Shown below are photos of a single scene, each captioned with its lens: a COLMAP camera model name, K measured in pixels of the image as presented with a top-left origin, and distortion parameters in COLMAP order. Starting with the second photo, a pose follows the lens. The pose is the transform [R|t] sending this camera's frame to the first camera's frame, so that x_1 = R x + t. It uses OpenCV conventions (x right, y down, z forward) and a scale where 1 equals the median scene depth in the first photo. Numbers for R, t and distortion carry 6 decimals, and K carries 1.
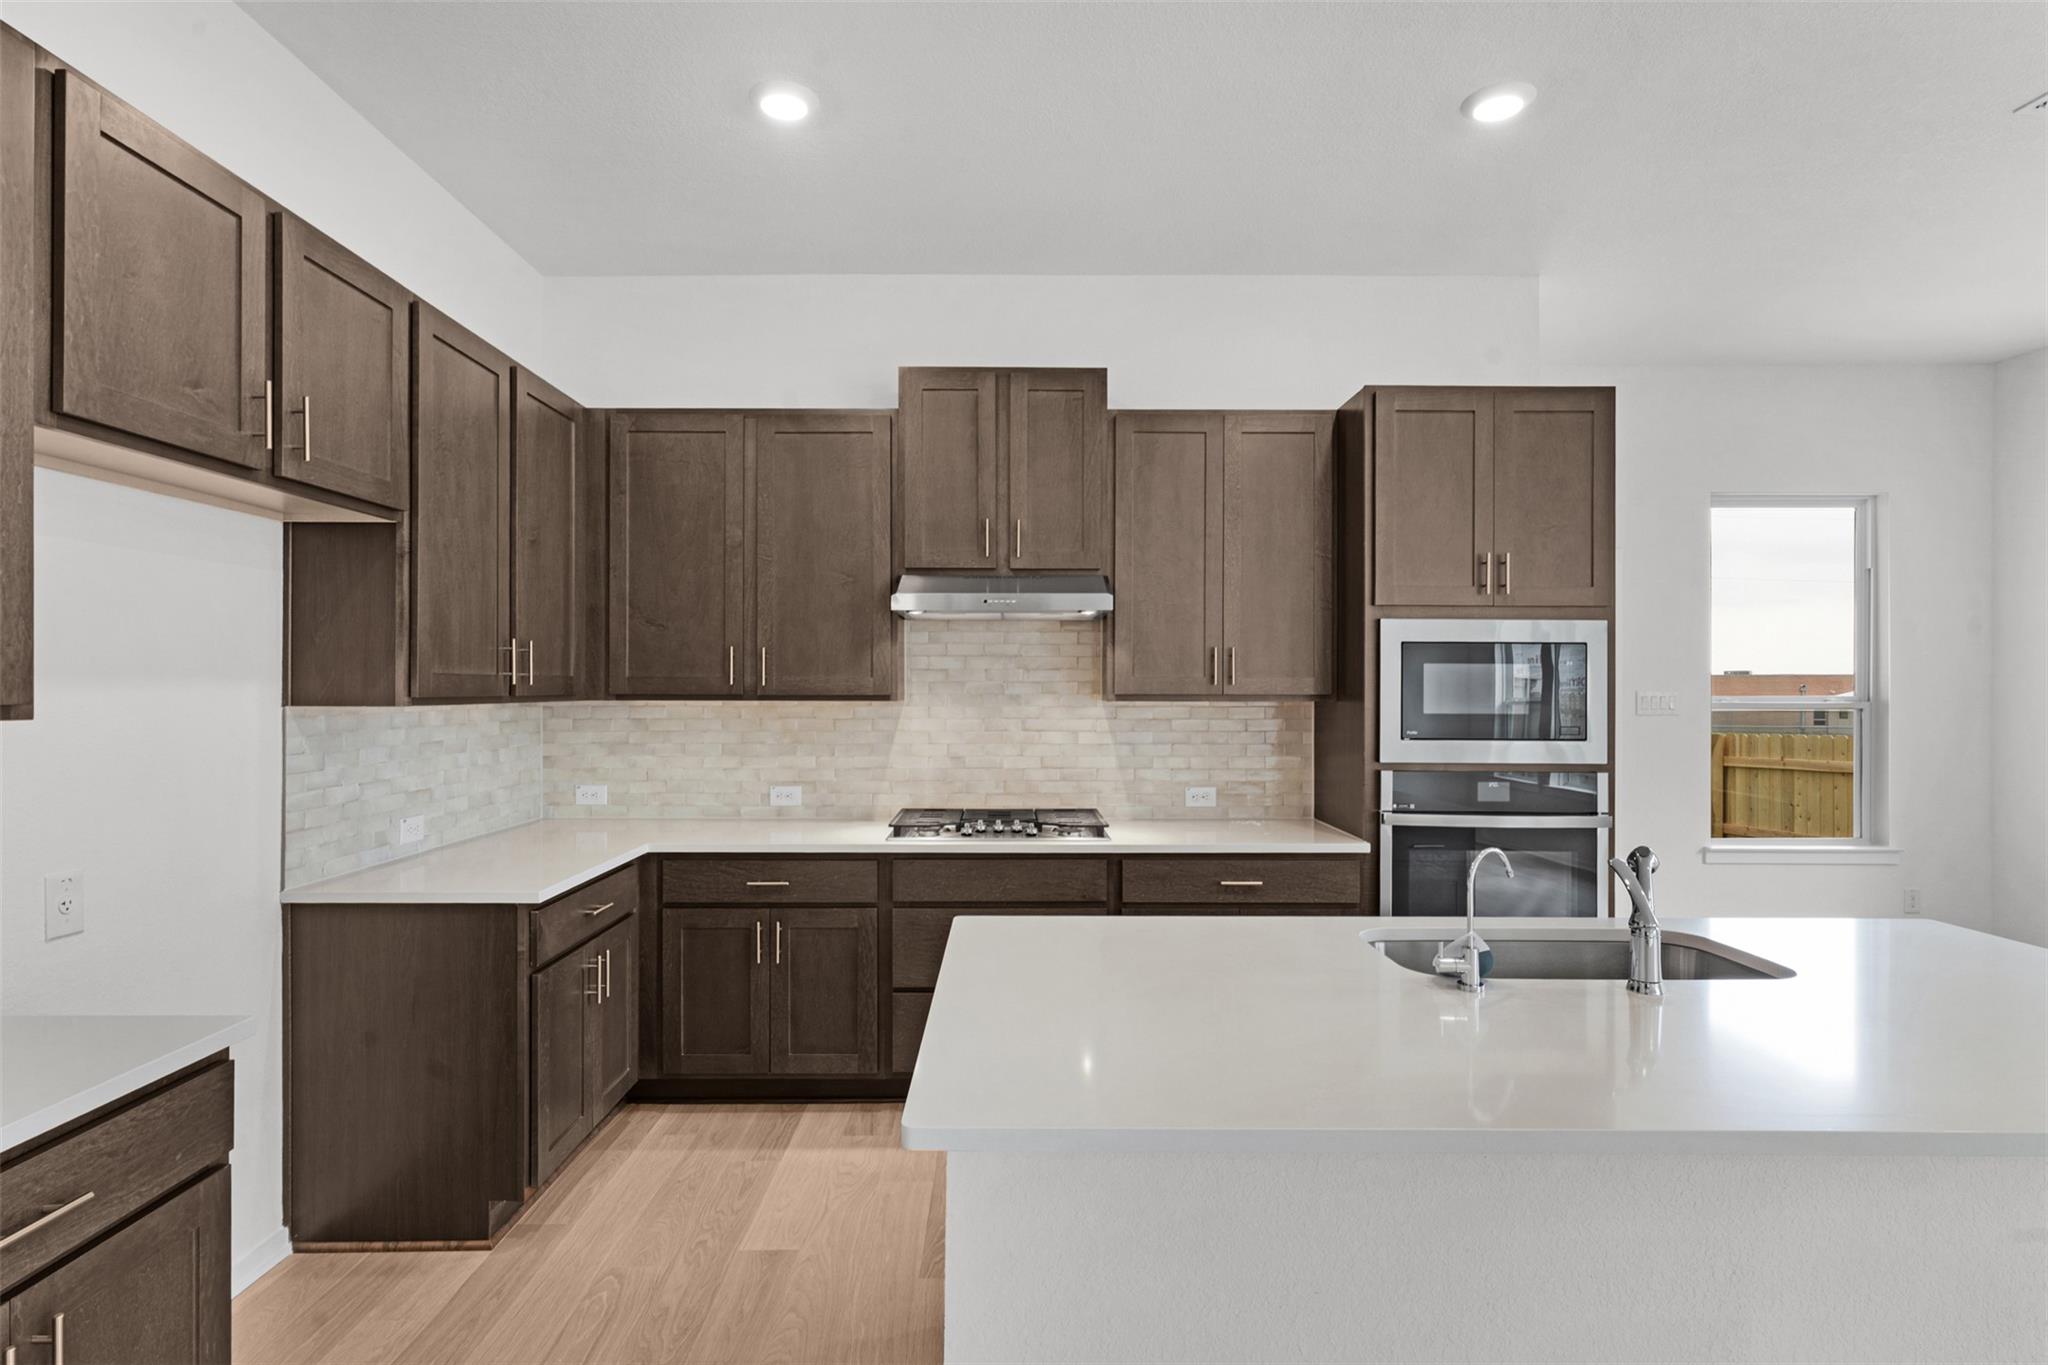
lens RADIAL K [[1027.7, 0, 1011.1], [0, 1027.7, 682.6], [0, 0, 1]] dist [0.003182, 0.002328]
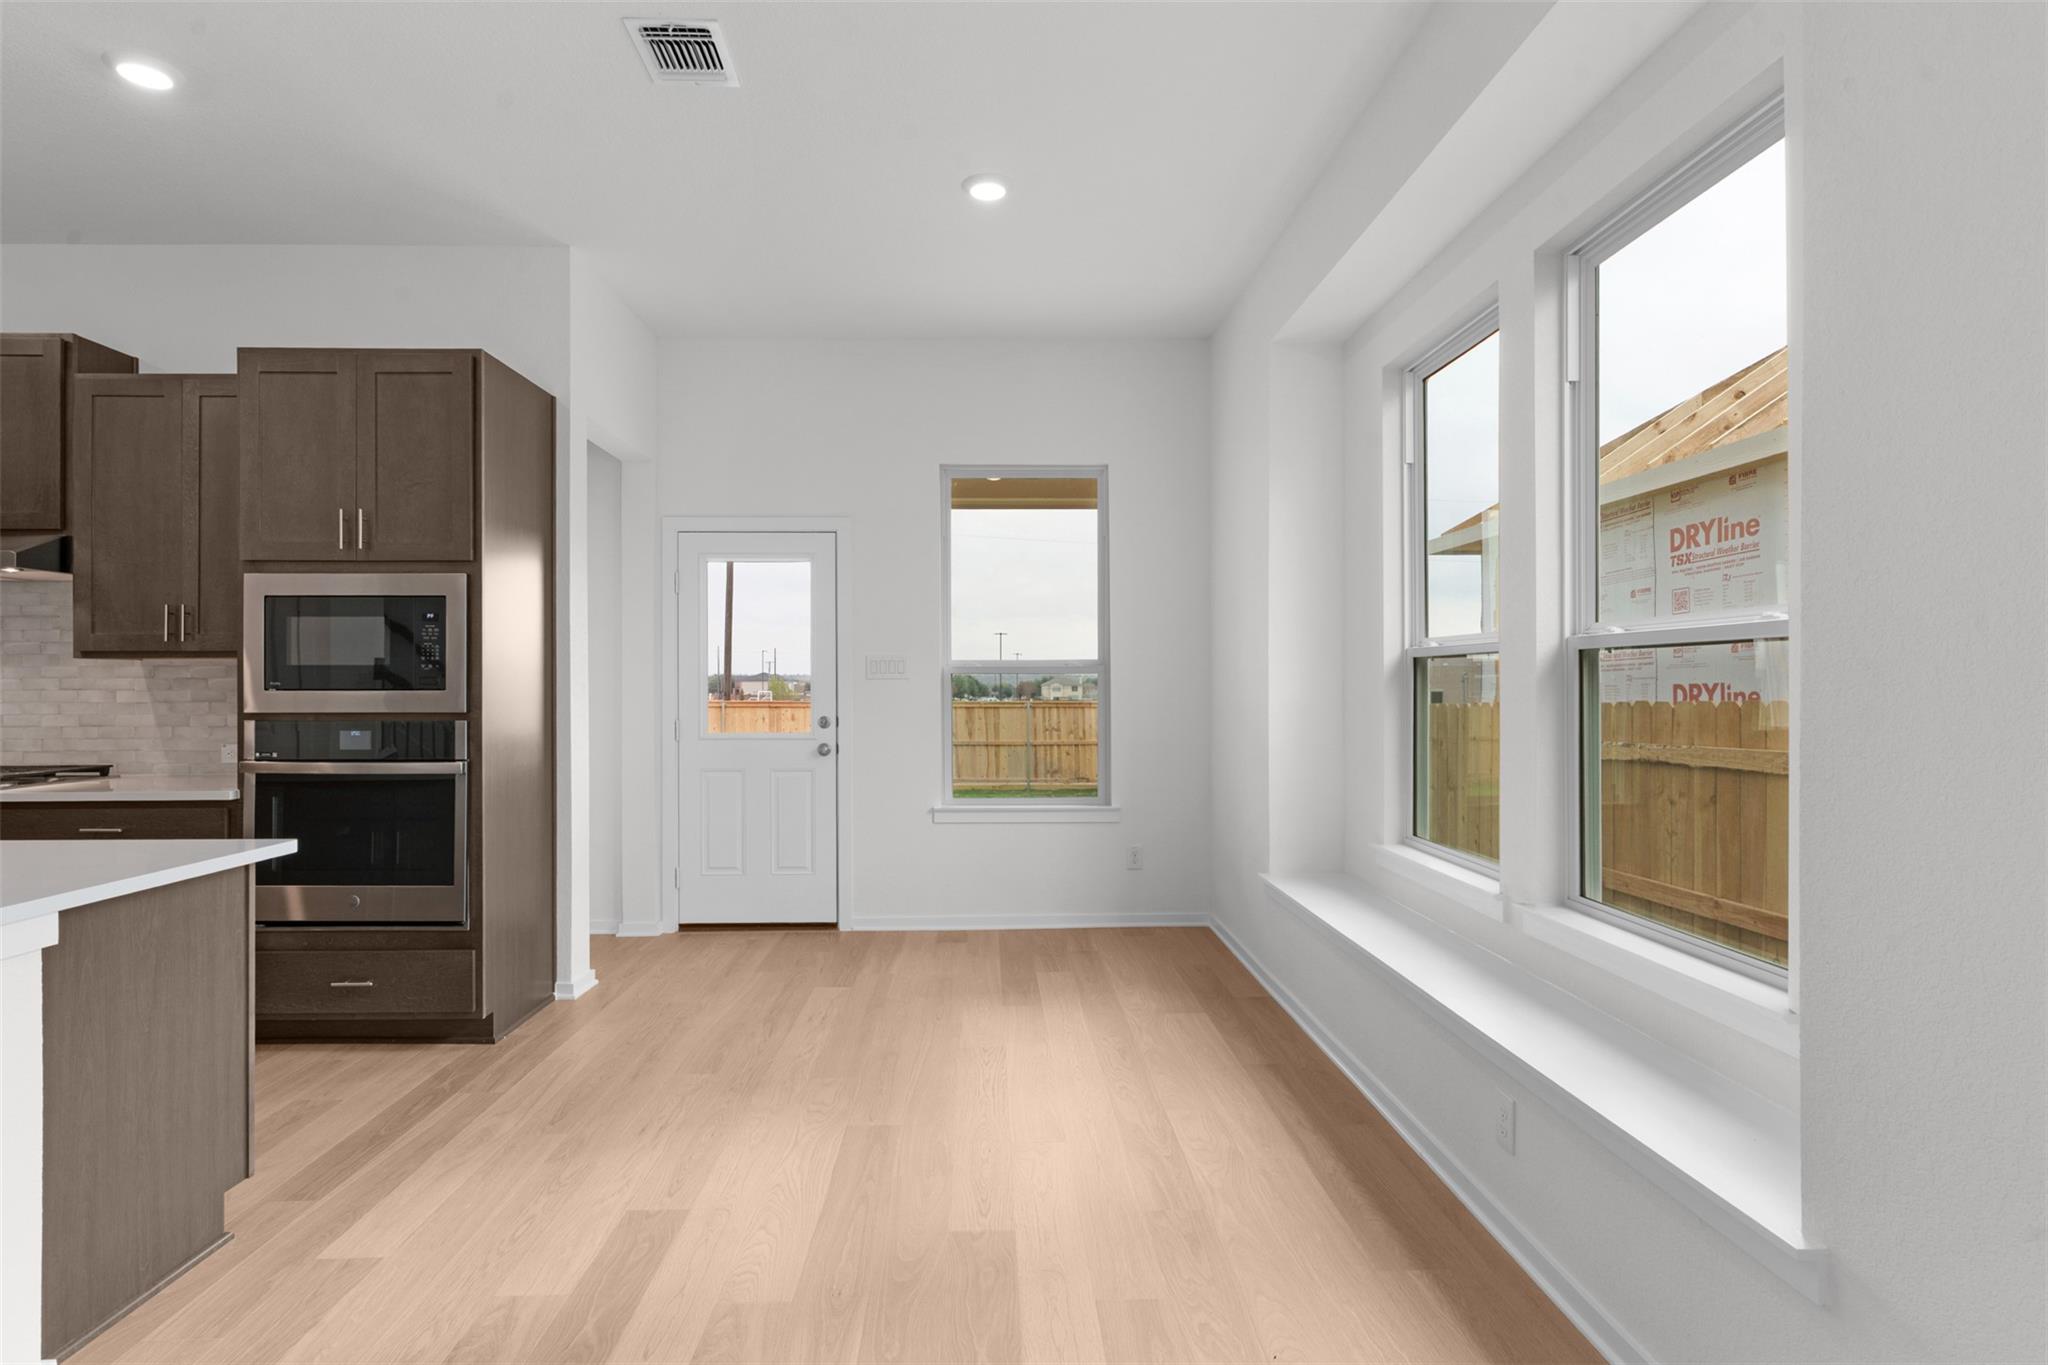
lens RADIAL K [[1040.4, 0, 1024.0], [0, 1040.4, 682.5], [0, 0, 1]] dist [-0.007832, 0.000801]
pose [[0.999724, -0.005149, 0.022916, 1.020730], [0.005055, 0.999978, 0.004180, 0.043412], [-0.022937, -0.004063, 0.999729, -0.050042]]
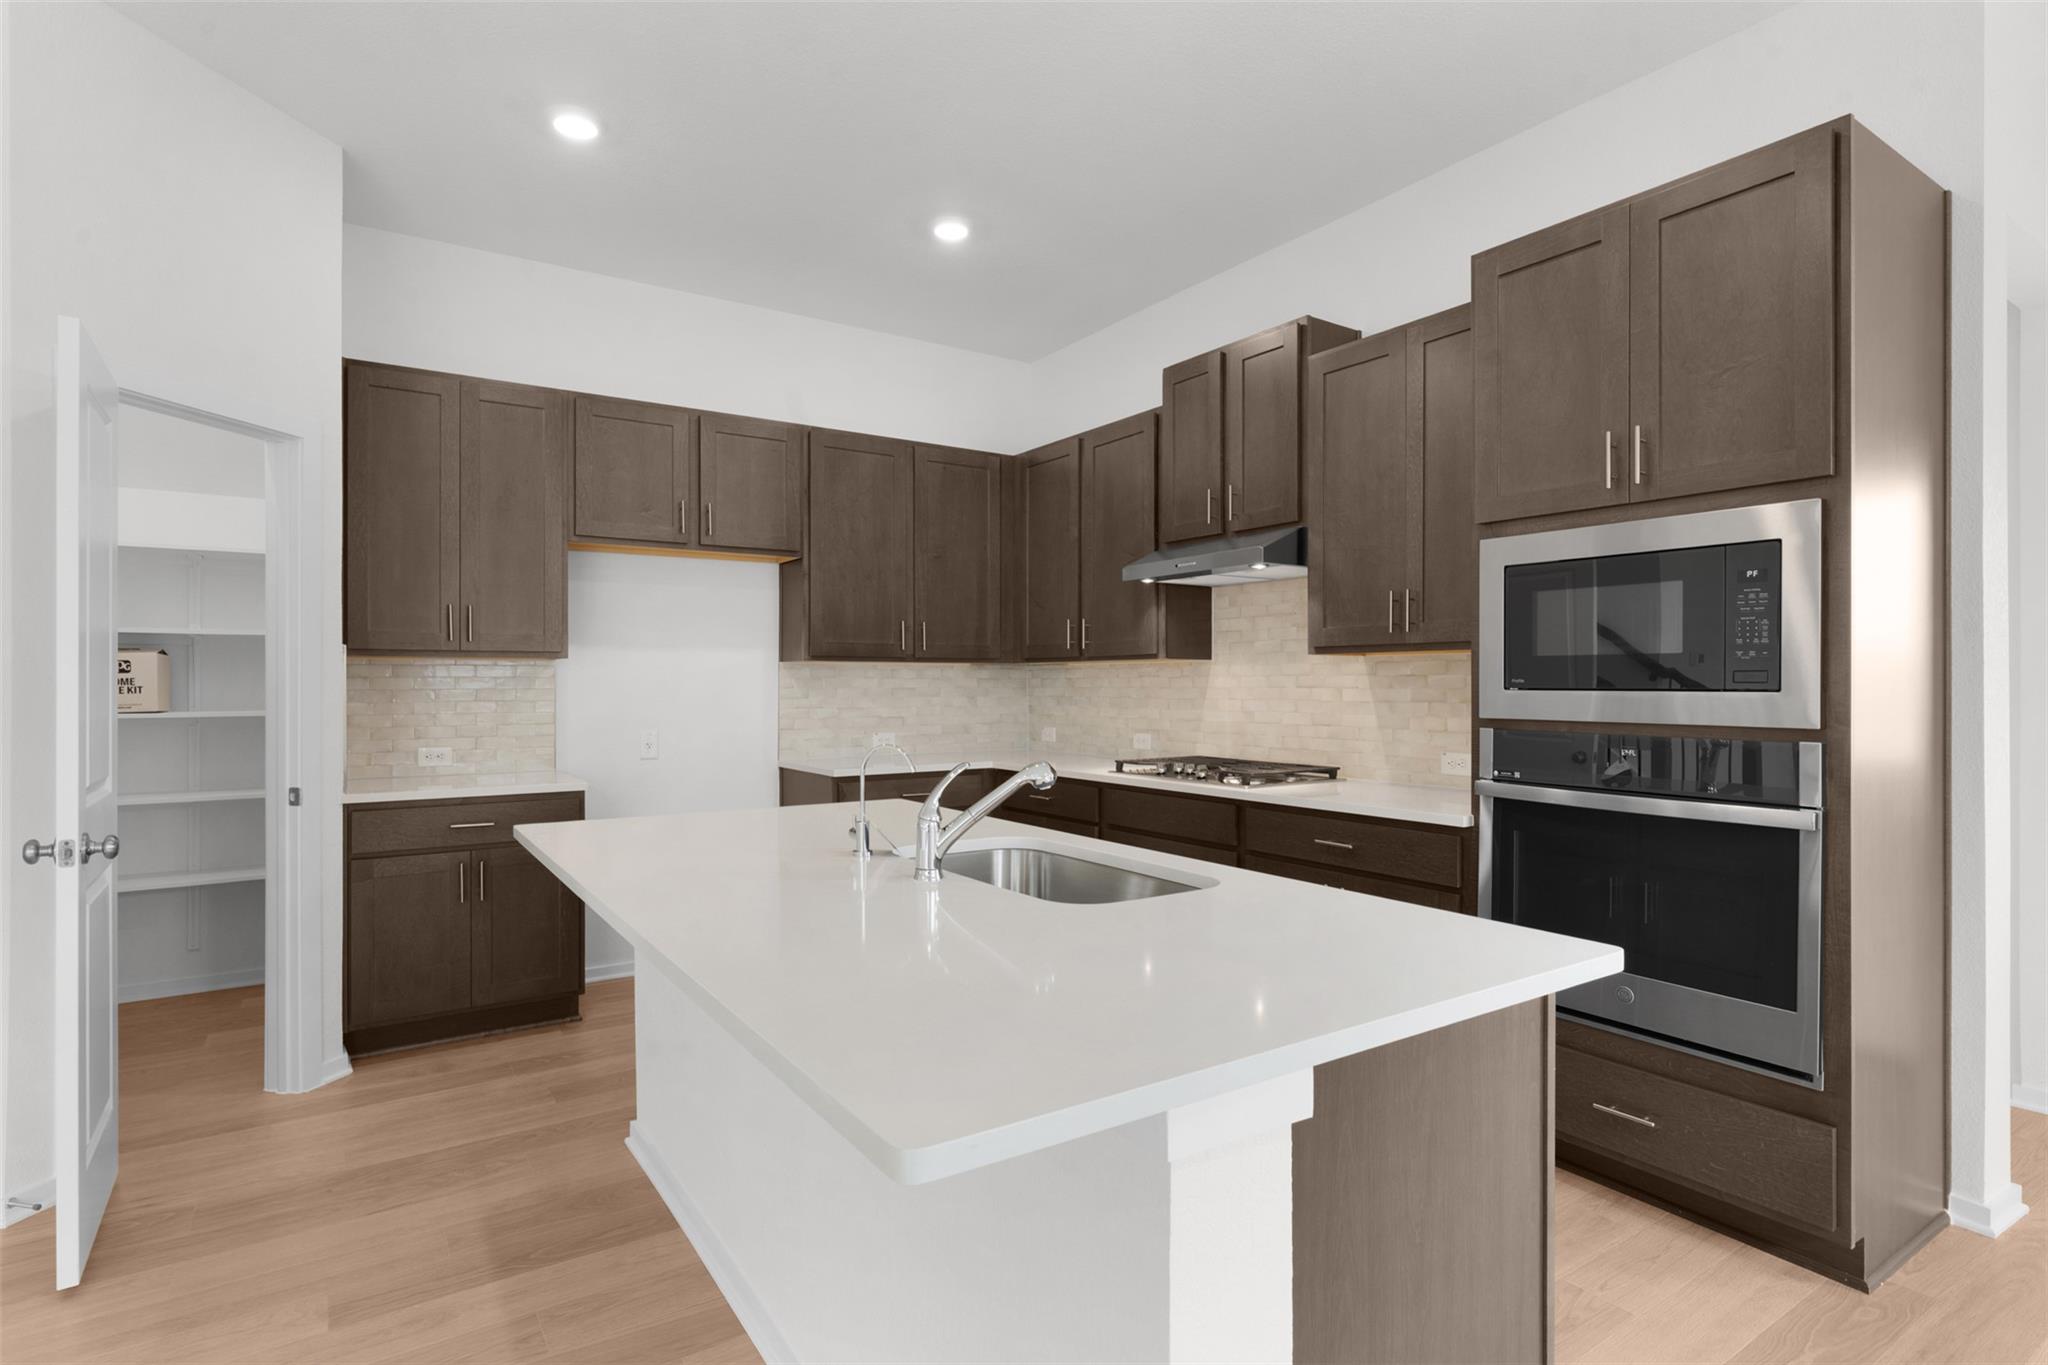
lens RADIAL K [[1027.7, 0, 1011.1], [0, 1027.7, 682.6], [0, 0, 1]] dist [0.003182, 0.002328]
pose [[0.547206, -0.003282, -0.836991, 0.762150], [0.005397, 0.999985, -0.000393, 0.044359], [0.836980, -0.004302, 0.547216, 0.229131]]
